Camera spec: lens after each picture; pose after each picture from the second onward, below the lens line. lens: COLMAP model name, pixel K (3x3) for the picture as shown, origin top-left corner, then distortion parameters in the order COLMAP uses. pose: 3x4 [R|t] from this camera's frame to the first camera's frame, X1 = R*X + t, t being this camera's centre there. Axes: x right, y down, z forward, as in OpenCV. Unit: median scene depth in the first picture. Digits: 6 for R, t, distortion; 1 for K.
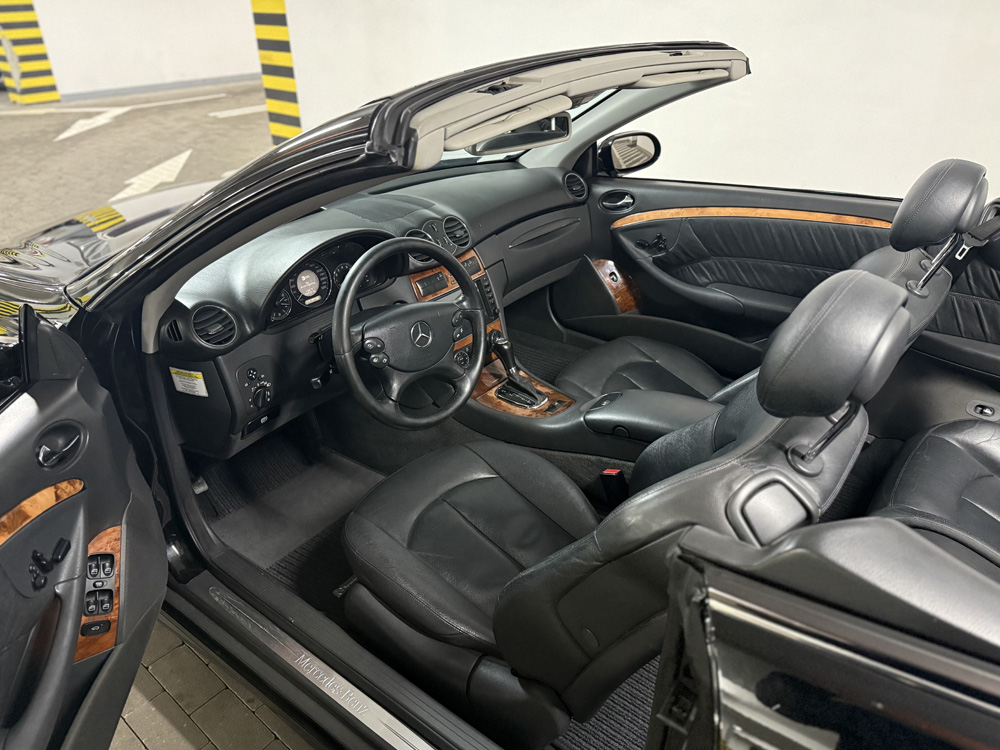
lens RADIAL K [[699.7, 0, 504.2], [0, 699.7, 375.7], [0, 0, 1]] dist [0.060660, -0.081202]
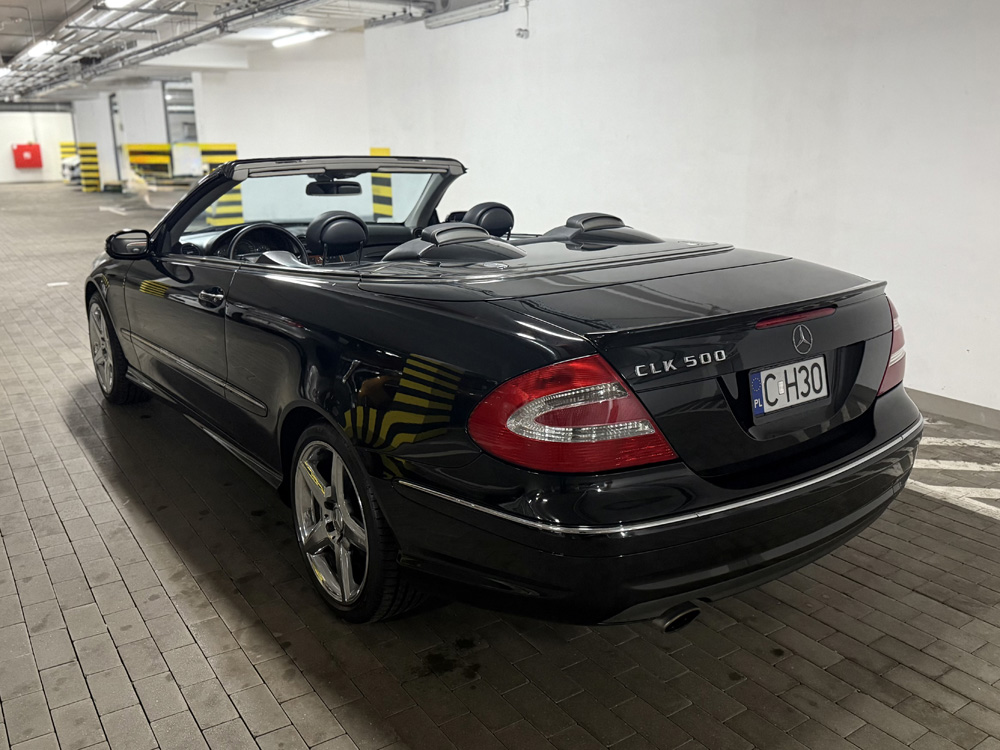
lens RADIAL K [[852.1, 0, 497.1], [0, 852.1, 374.5], [0, 0, 1]] dist [0.107566, -0.173862]
pose [[0.959255, 0.078613, -0.271386, 1.111389], [-0.141444, 0.965101, -0.220394, 0.645034], [0.244589, 0.249800, 0.936897, -1.111398]]
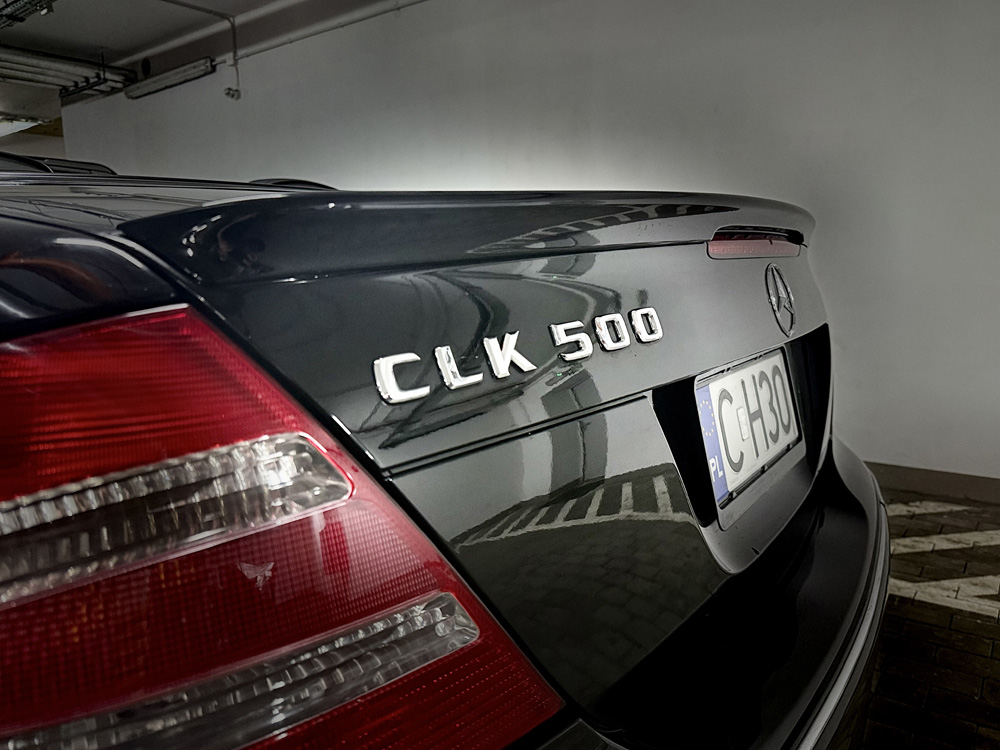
lens RADIAL K [[716.6, 0, 500.3], [0, 716.6, 374.4], [0, 0, 1]] dist [0.030376, -0.041405]
pose [[0.999066, -0.016872, 0.039773, 1.012309], [0.029670, 0.937117, -0.347752, 0.446622], [-0.031405, 0.348607, 0.936743, -0.243274]]
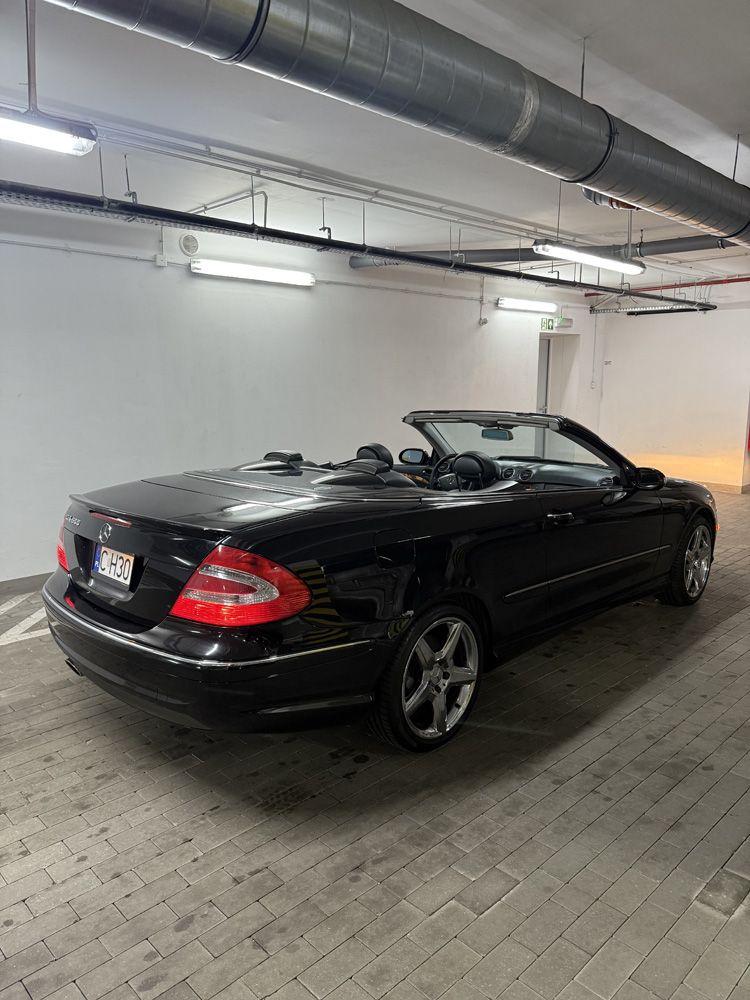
lens RADIAL K [[705.6, 0, 374.1], [0, 705.6, 499.9], [0, 0, 1]] dist [0.064347, -0.089882]
pose [[0.109059, -0.158466, 0.981323, -2.096694], [0.489582, 0.867734, 0.085713, -0.299548], [-0.865110, 0.471090, 0.172216, 0.494426]]
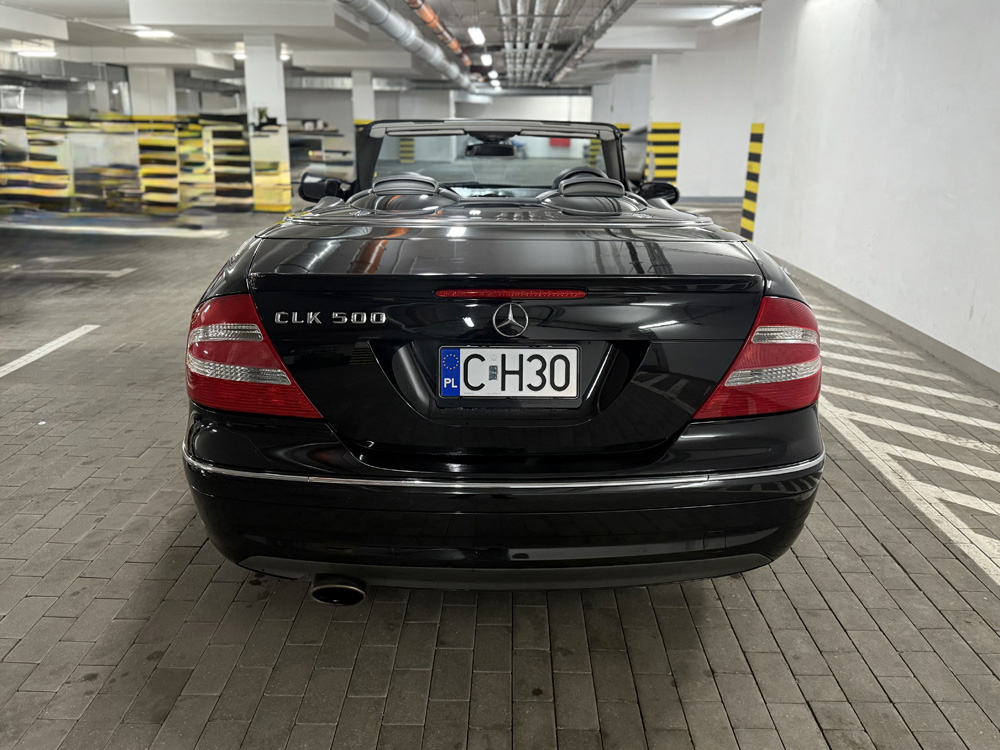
lens RADIAL K [[826.3, 0, 504.5], [0, 826.3, 345.8], [0, 0, 1]] dist [0.085660, -0.004912]
pose [[0.626612, 0.219227, -0.747861, 1.939012], [-0.397797, 0.915166, -0.065032, 0.363350], [0.670160, 0.338247, 0.660662, -0.528394]]
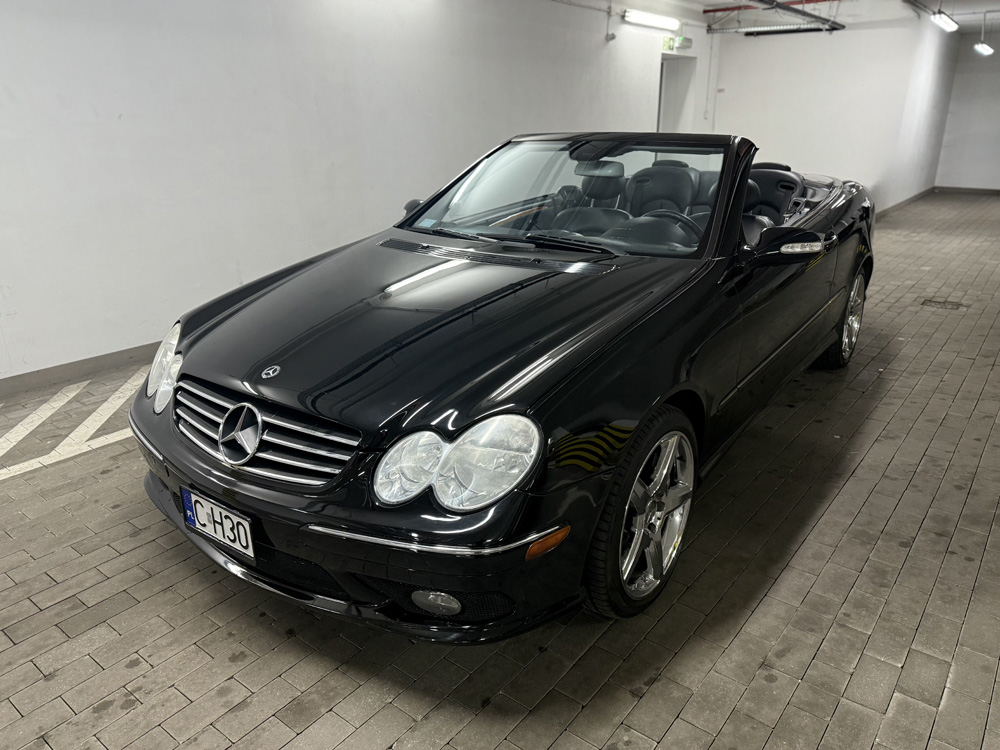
lens RADIAL K [[716.6, 0, 500.3], [0, 716.6, 374.4], [0, 0, 1]] dist [0.030376, -0.041405]
pose [[-0.024068, -0.325446, 0.945254, -1.837830], [0.494849, 0.817689, 0.294125, -0.519060], [-0.868646, 0.474837, 0.141367, 1.034306]]
